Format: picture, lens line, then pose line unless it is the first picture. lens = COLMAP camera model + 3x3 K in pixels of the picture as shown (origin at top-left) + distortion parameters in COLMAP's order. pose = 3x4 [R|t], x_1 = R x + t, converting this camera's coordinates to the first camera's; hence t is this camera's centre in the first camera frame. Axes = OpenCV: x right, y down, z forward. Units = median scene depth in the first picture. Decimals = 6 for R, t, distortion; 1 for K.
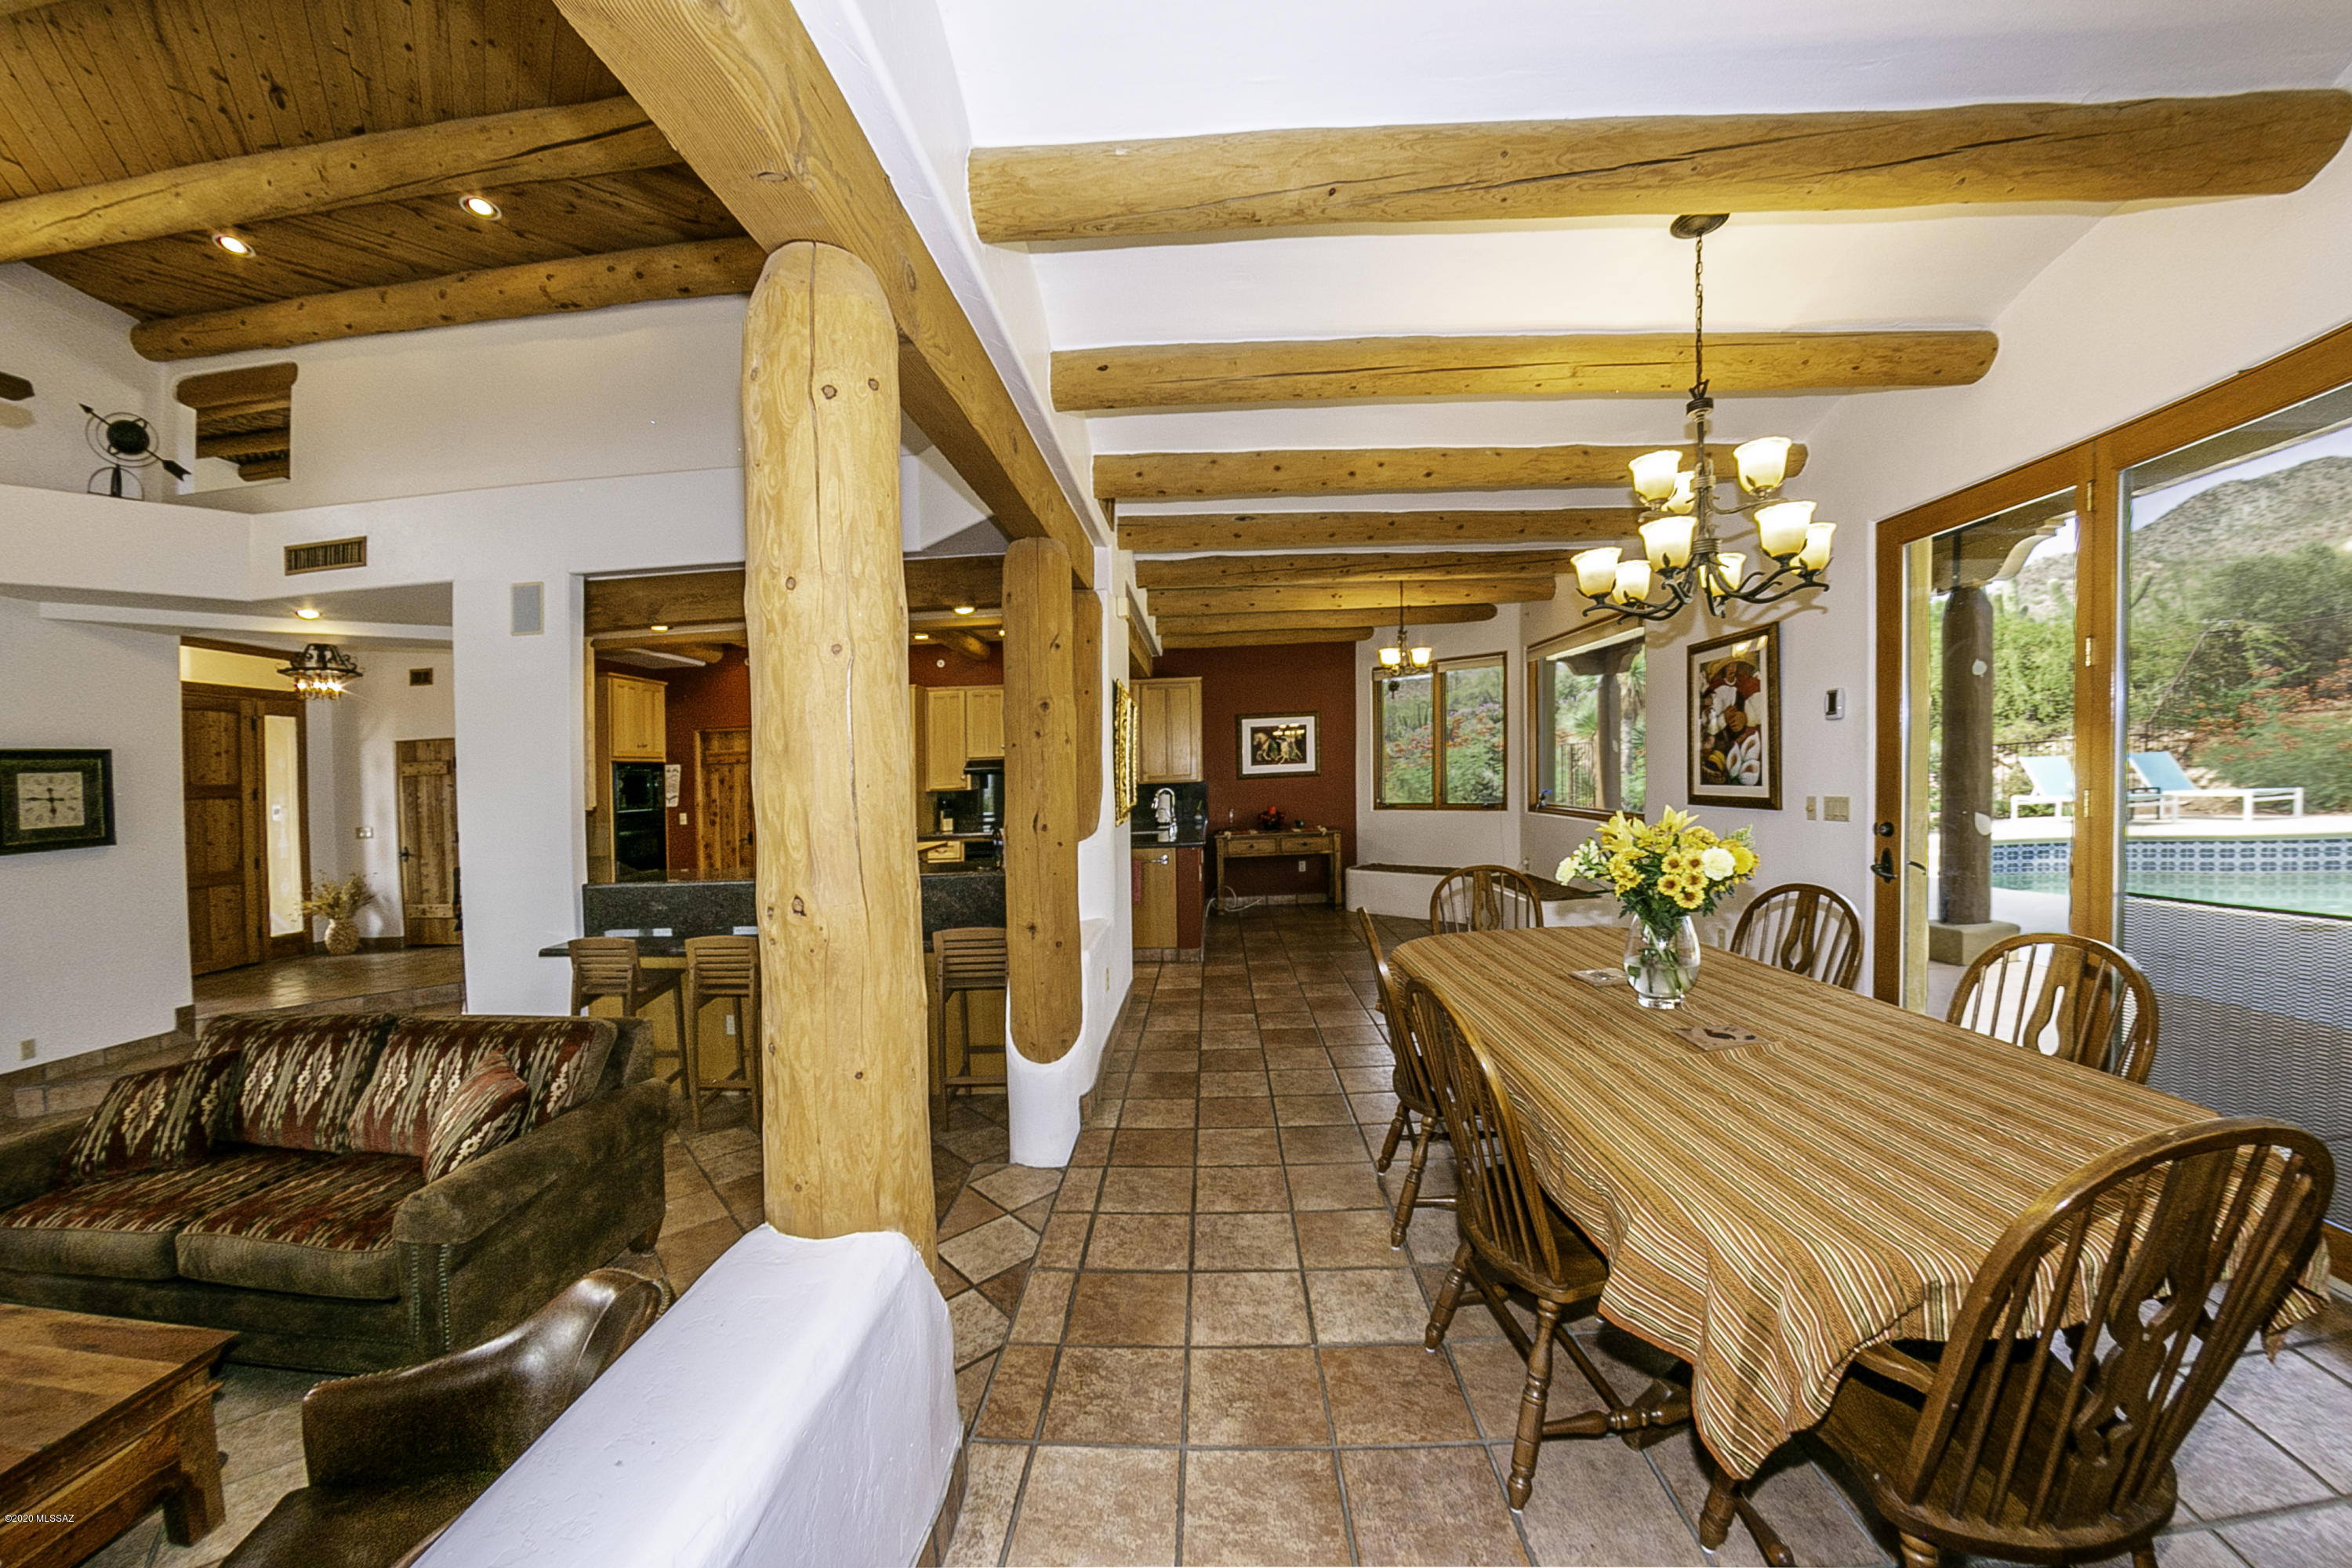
lens RADIAL K [[896.7, 0, 1135.7], [0, 896.7, 774.6], [0, 0, 1]] dist [-0.045581, 0.003642]
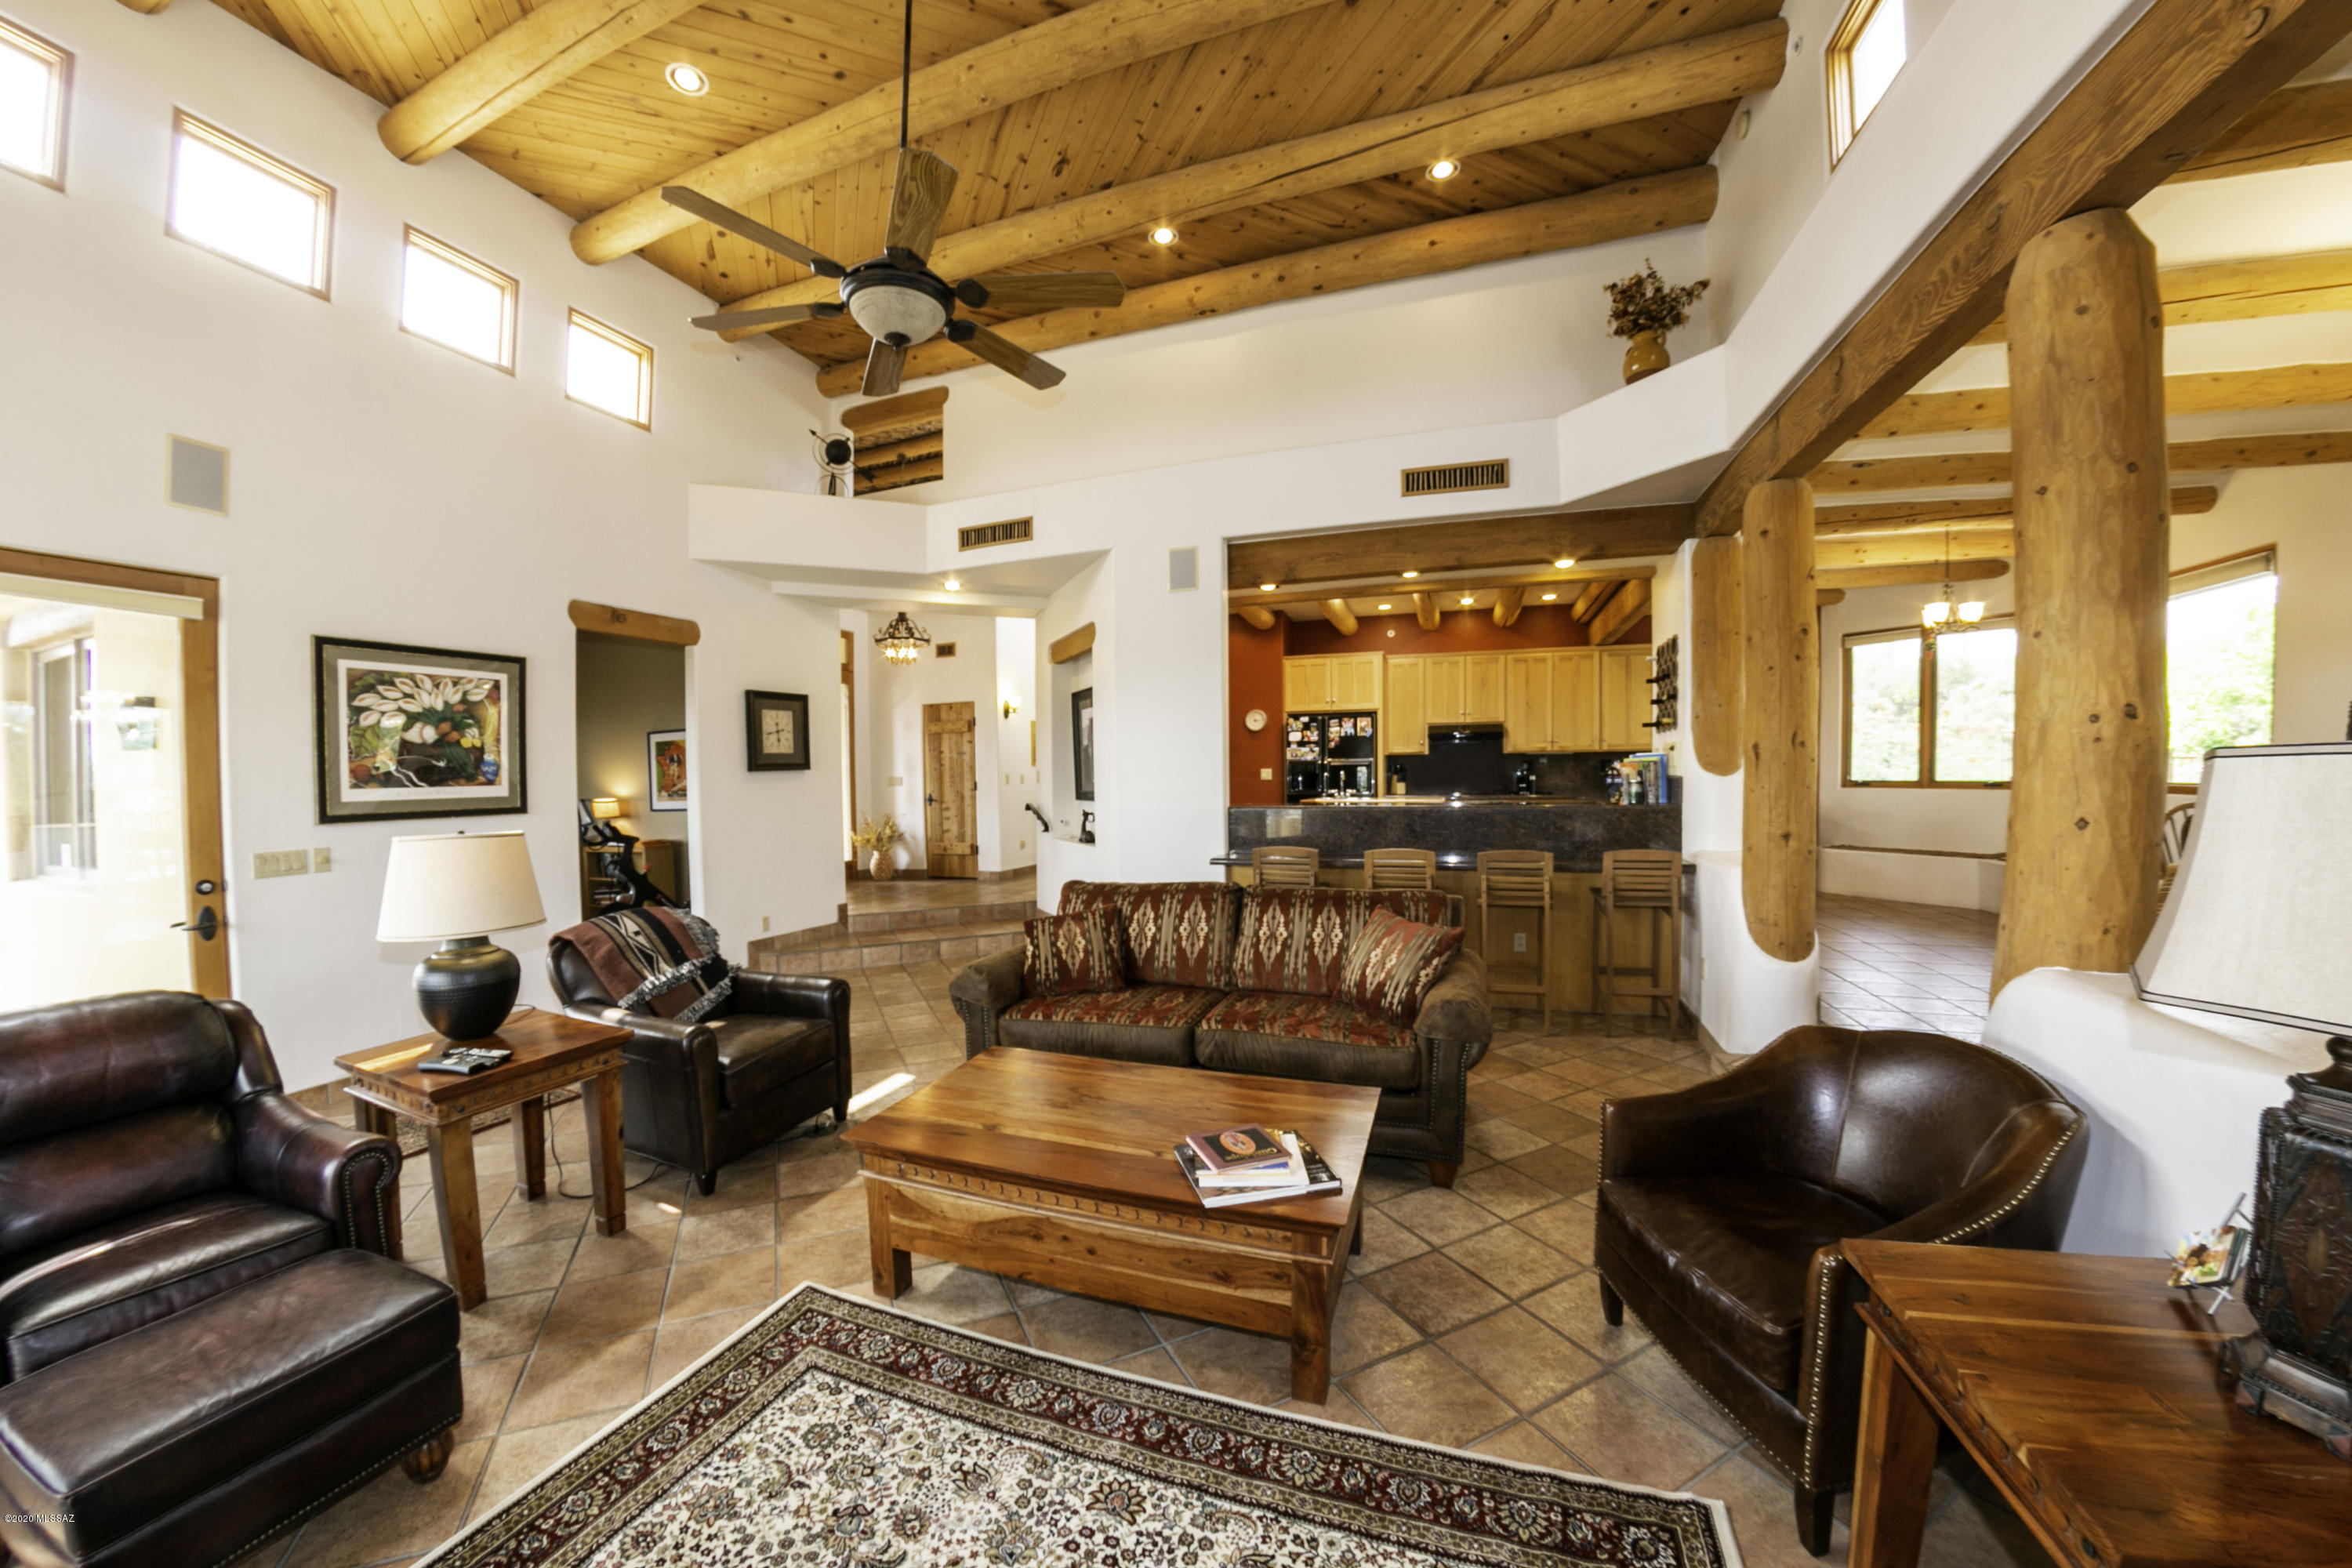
lens RADIAL K [[896.7, 0, 1073.0], [0, 896.7, 761.0], [0, 0, 1]] dist [-0.045581, 0.003642]
pose [[0.960439, 0.016880, -0.277979, -0.468184], [-0.023048, 0.999555, -0.018936, 0.086090], [0.277535, 0.024594, 0.960401, -0.169685]]
